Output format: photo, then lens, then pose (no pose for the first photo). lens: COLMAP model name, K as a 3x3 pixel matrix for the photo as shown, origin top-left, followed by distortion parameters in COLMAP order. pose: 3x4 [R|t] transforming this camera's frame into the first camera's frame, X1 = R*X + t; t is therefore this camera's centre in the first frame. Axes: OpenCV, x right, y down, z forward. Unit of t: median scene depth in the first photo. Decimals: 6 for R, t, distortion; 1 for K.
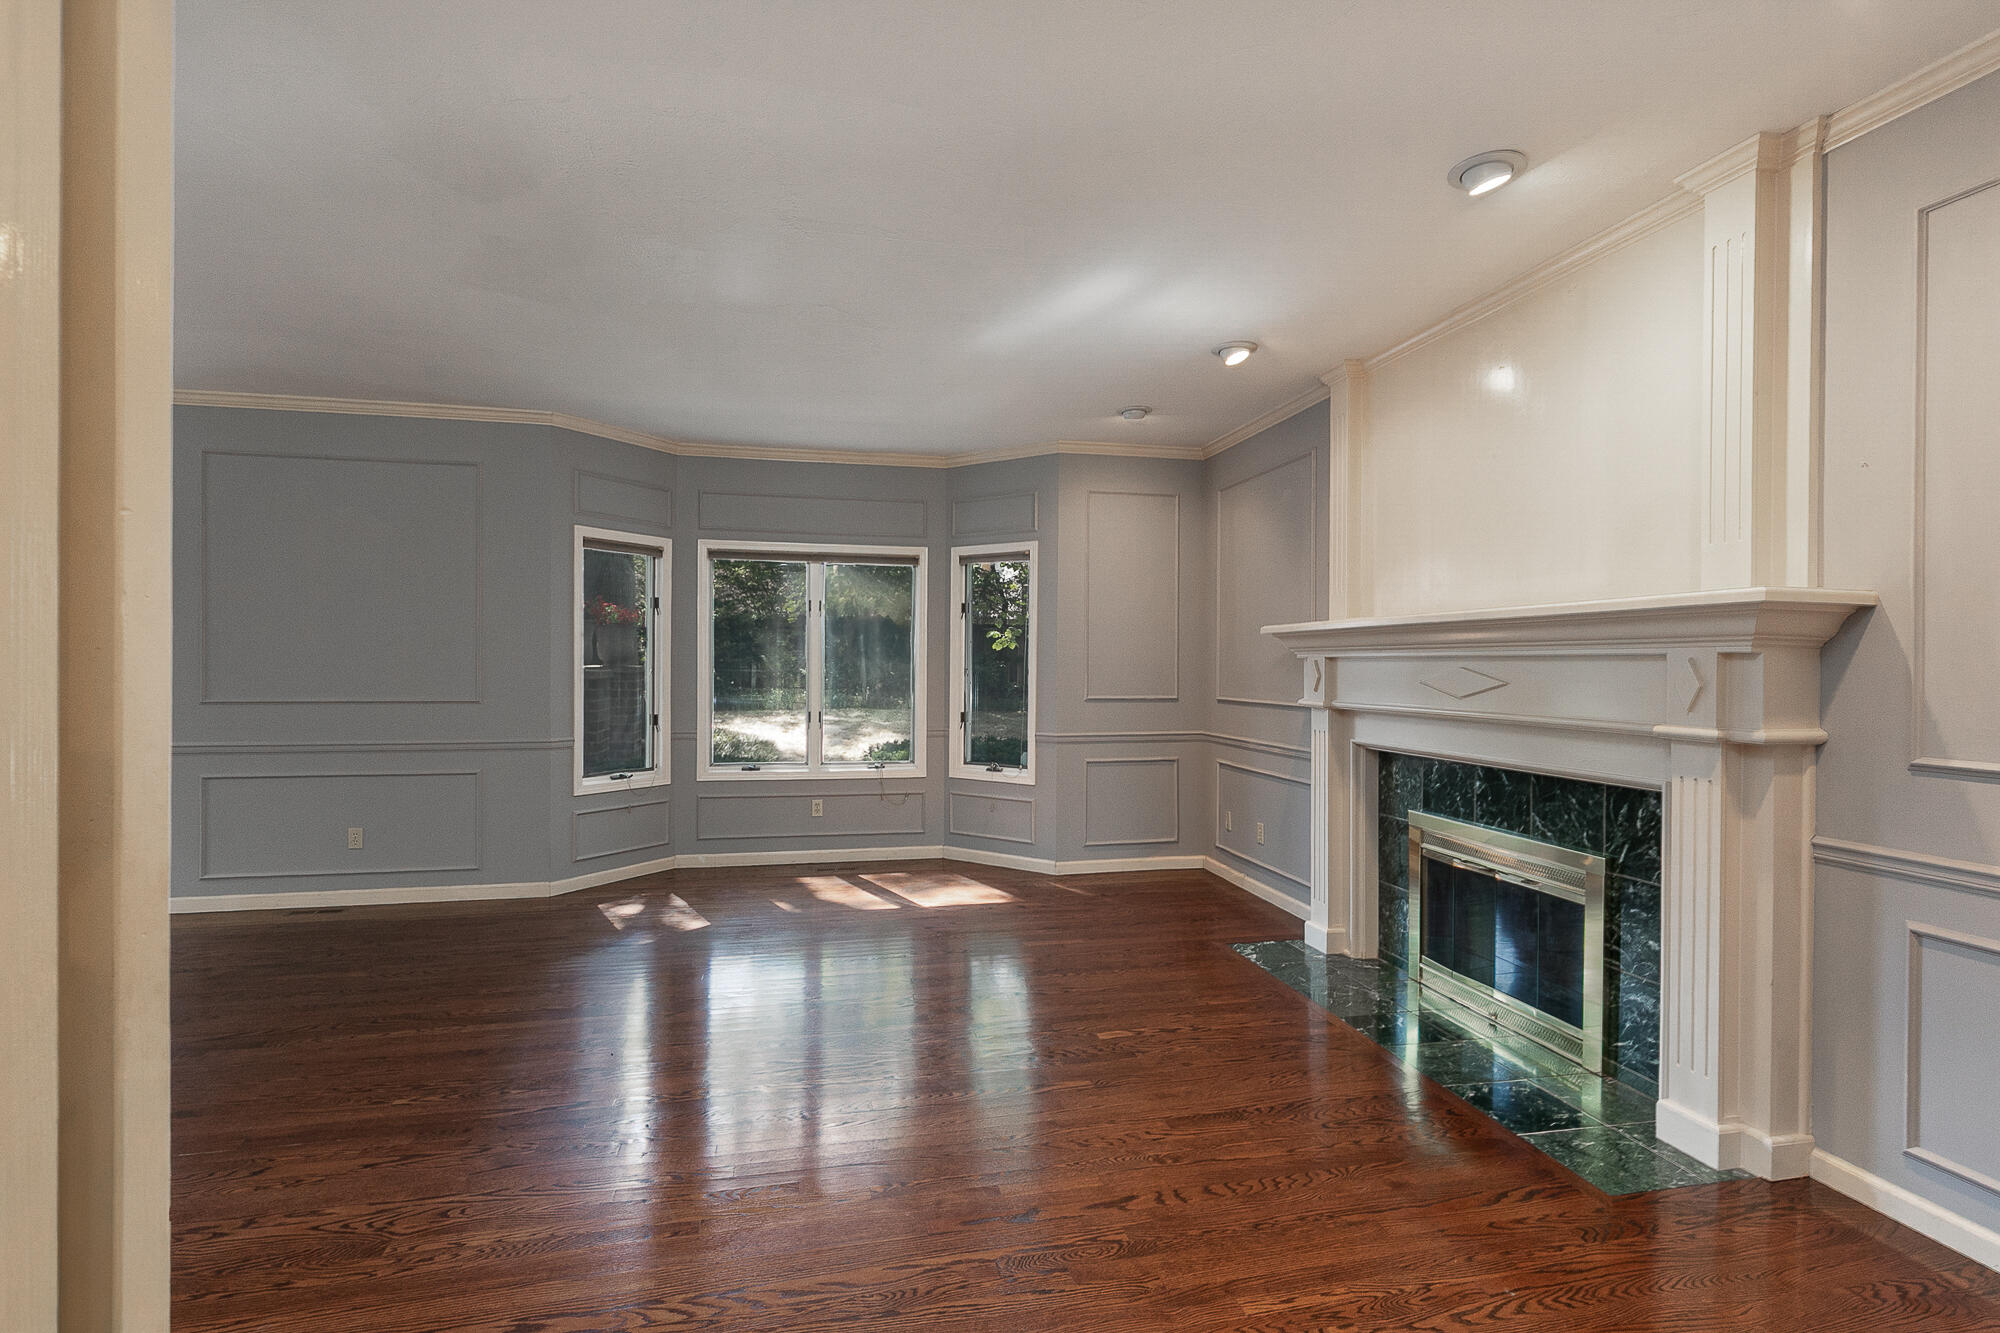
lens RADIAL K [[905.4, 0, 1004.5], [0, 905.4, 671.1], [0, 0, 1]] dist [0.001158, 0.000588]
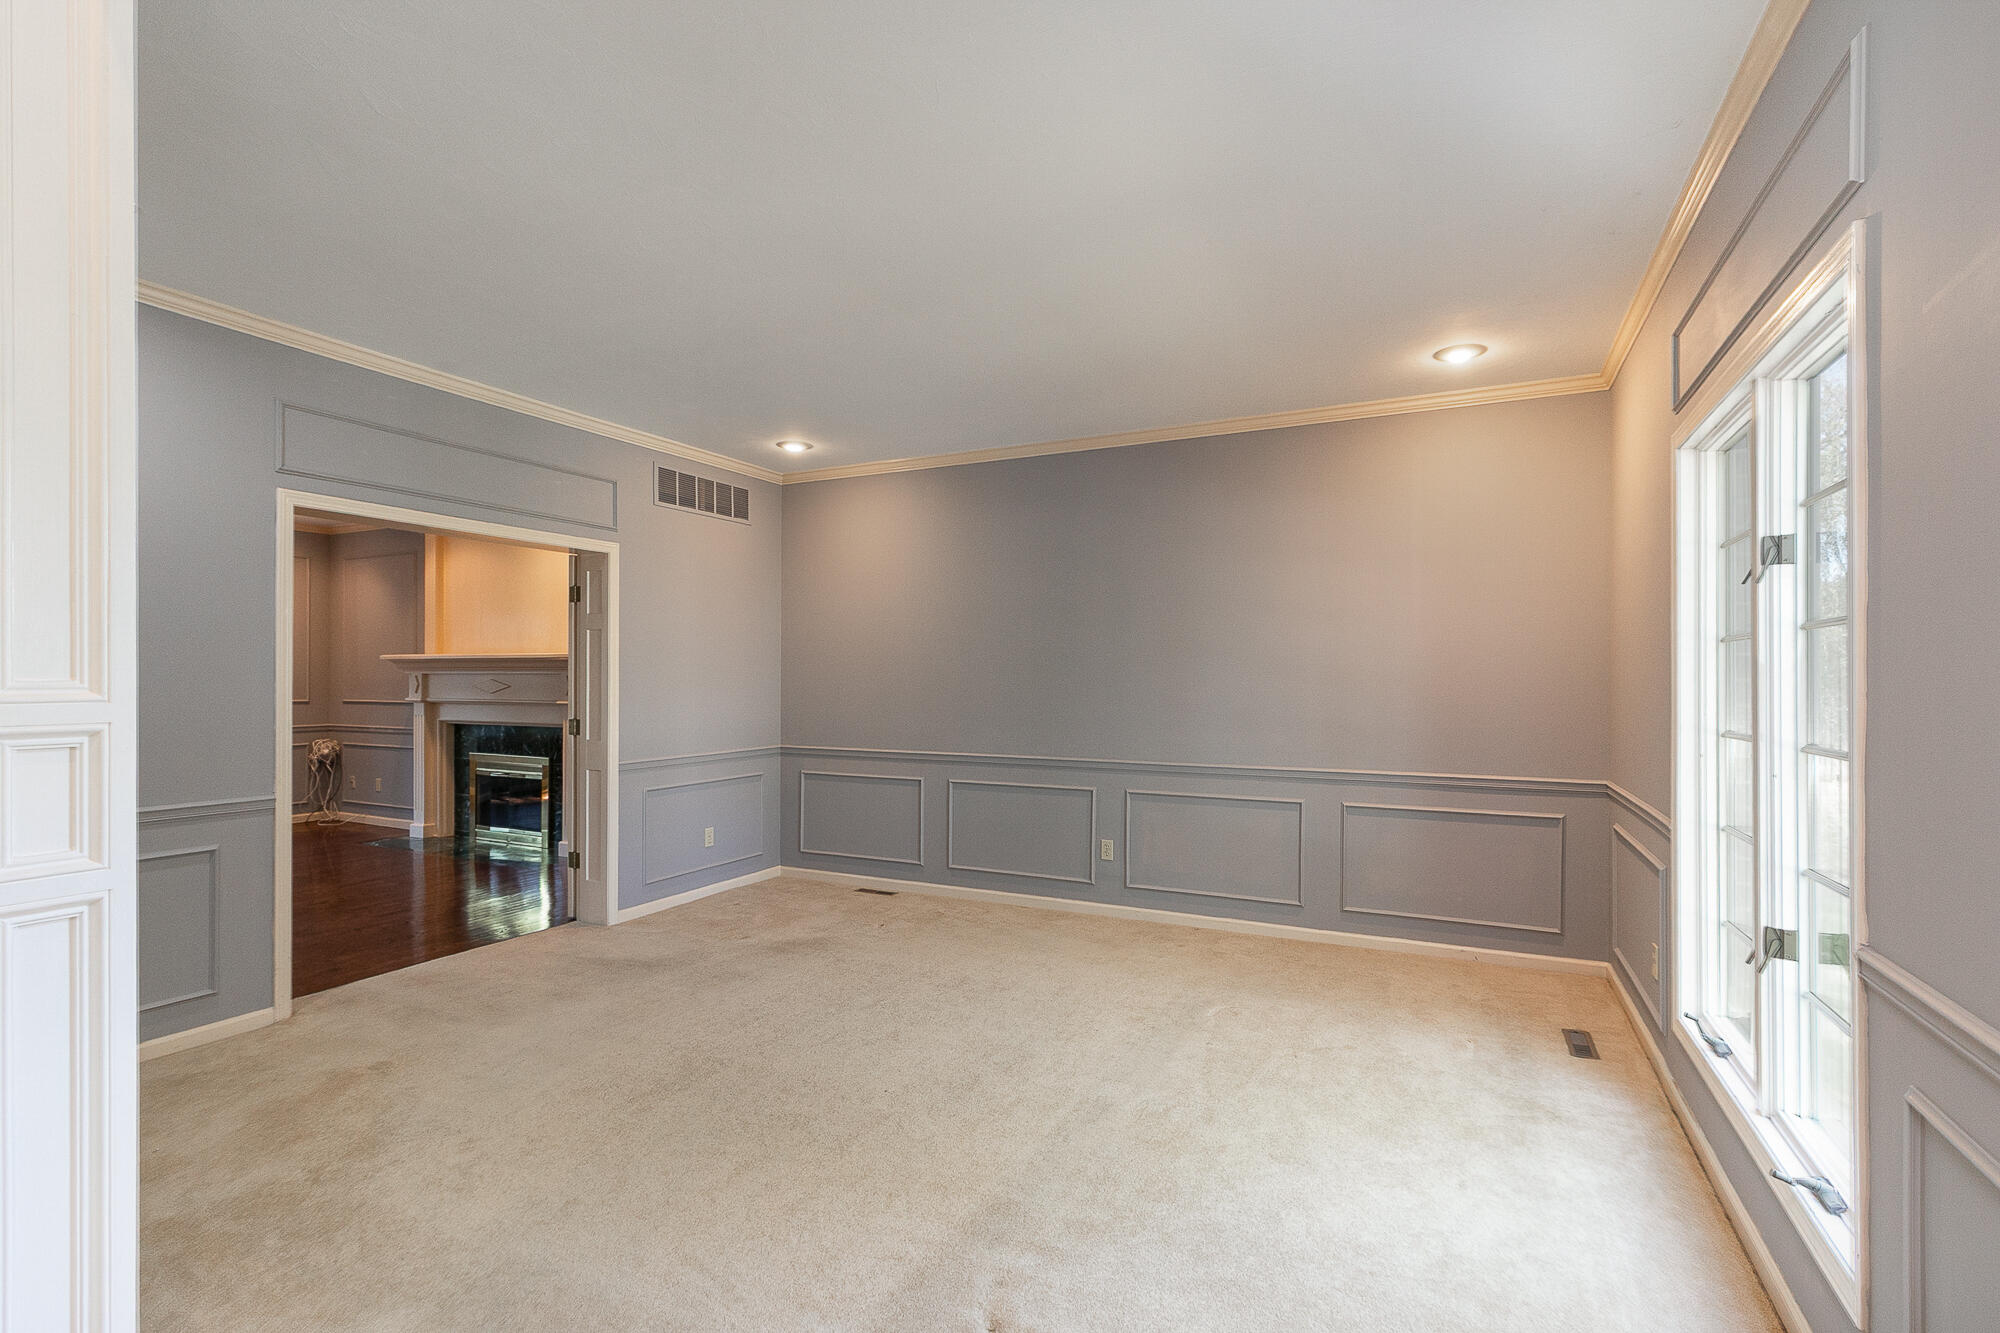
lens RADIAL K [[905.4, 0, 982.6], [0, 905.4, 673.5], [0, 0, 1]] dist [0.001158, 0.000588]
pose [[0.633530, -0.000698, 0.773718, -0.341331], [0.006270, 0.999971, -0.004231, -0.001423], [-0.773692, 0.007531, 0.633517, -1.027930]]
